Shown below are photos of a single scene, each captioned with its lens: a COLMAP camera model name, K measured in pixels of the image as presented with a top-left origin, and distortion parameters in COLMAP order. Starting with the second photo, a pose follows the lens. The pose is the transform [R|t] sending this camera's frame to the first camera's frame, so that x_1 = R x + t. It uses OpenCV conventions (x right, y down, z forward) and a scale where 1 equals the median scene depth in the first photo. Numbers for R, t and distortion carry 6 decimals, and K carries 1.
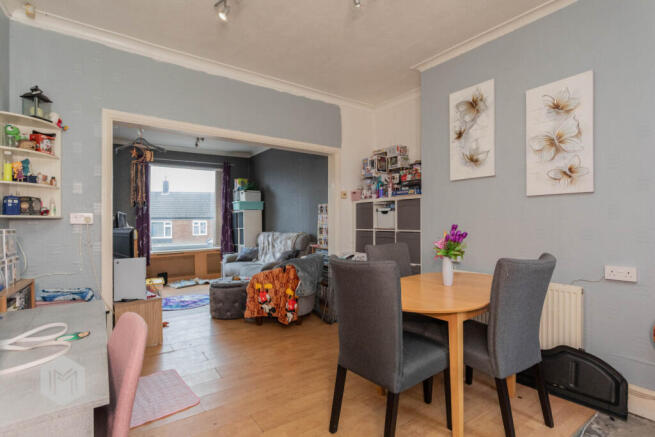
lens RADIAL K [[308.2, 0, 324.7], [0, 308.2, 220.9], [0, 0, 1]] dist [0.000117, 0.000199]
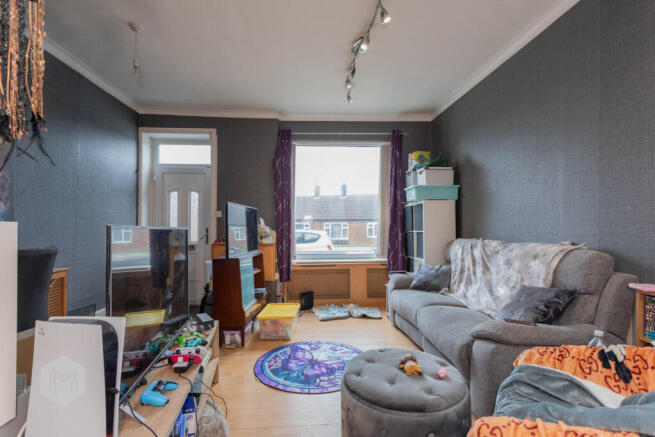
lens RADIAL K [[308.2, 0, 321.7], [0, 308.2, 222.5], [0, 0, 1]] dist [0.000117, 0.000199]
pose [[0.846575, 0.002525, -0.532263, -0.112149], [-0.004942, 0.999983, -0.003116, 0.009884], [0.532246, 0.005268, 0.846573, 0.390575]]
